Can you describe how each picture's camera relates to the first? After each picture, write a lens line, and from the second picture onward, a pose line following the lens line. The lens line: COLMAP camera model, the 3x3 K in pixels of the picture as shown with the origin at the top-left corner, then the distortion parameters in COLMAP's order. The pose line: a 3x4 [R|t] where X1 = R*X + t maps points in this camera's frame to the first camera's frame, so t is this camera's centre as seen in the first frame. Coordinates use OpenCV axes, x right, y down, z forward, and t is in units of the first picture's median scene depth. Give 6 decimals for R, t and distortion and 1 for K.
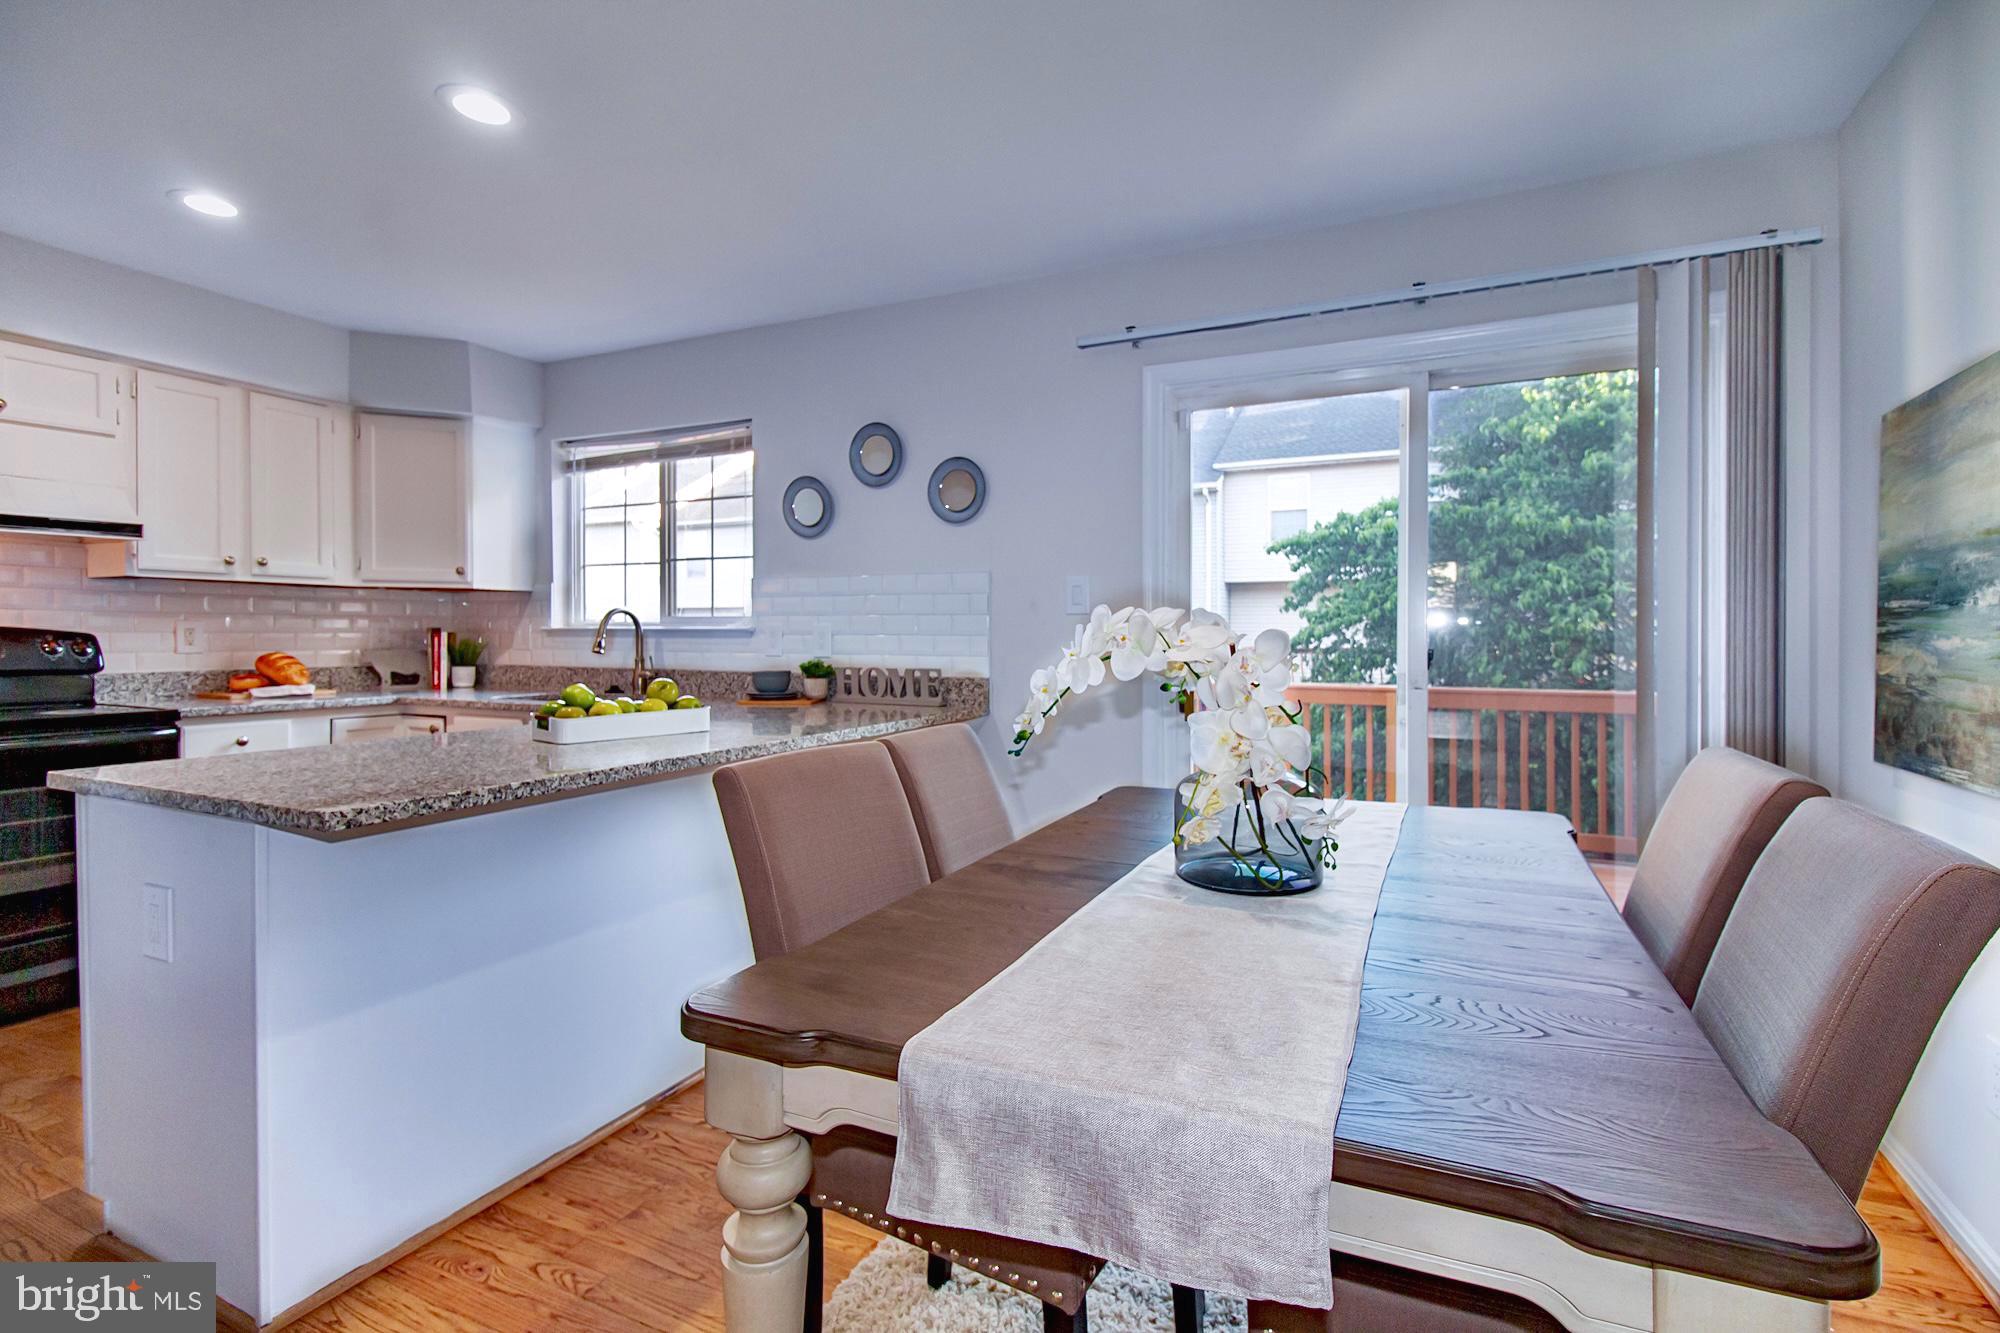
lens RADIAL K [[993.6, 0, 955.5], [0, 993.6, 654.7], [0, 0, 1]] dist [0.001847, 0.000225]
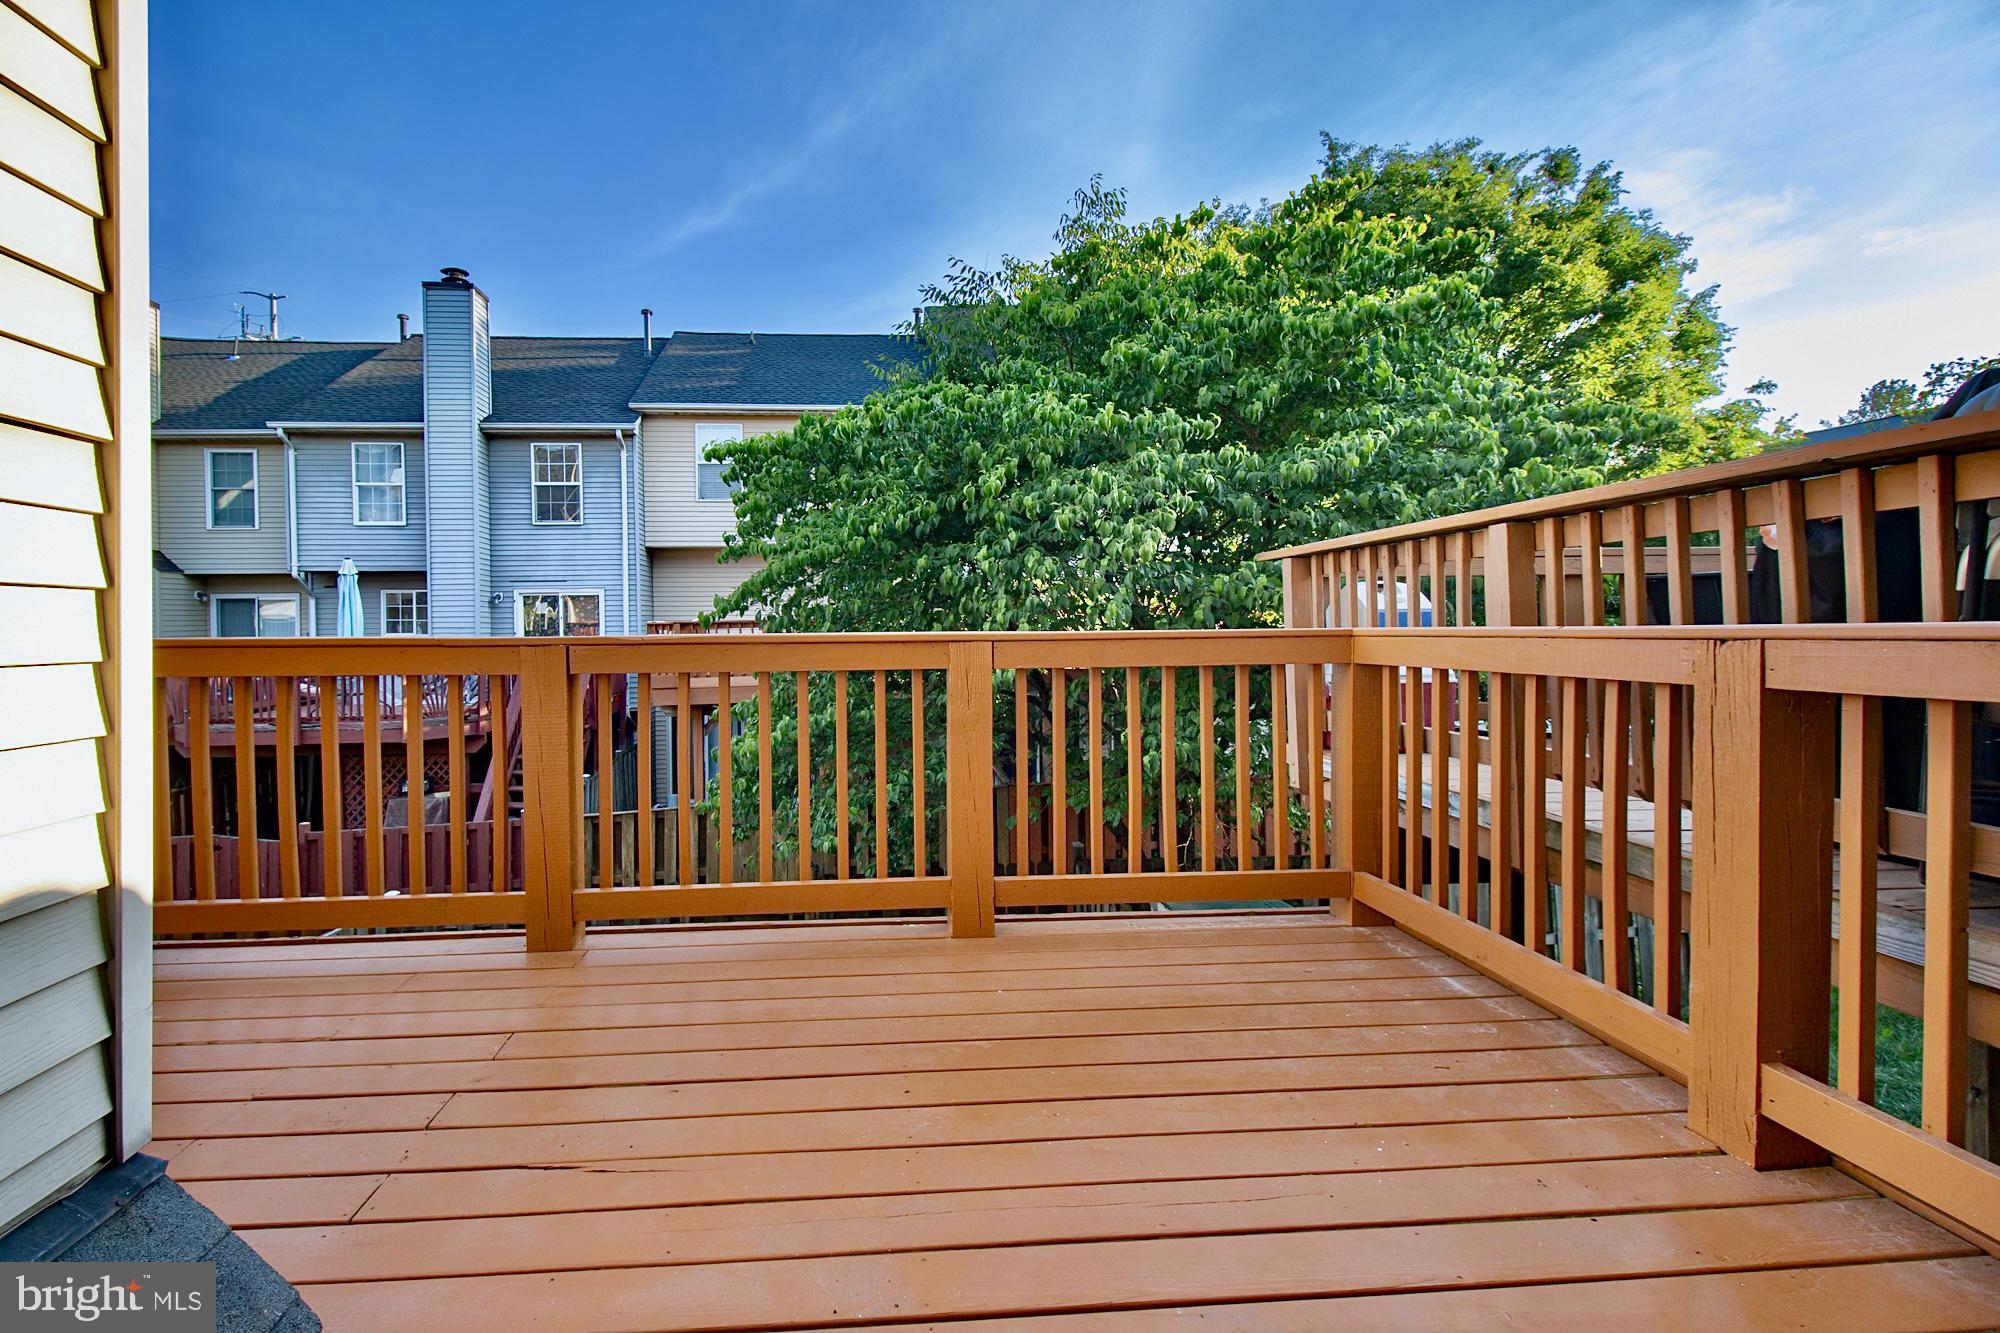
lens RADIAL K [[993.6, 0, 955.5], [0, 993.6, 654.7], [0, 0, 1]] dist [0.001847, 0.000225]
pose [[0.843975, -0.015385, 0.536161, 0.087616], [0.012190, 0.999881, 0.009502, 0.027266], [-0.536243, -0.001483, 0.844062, 0.322349]]
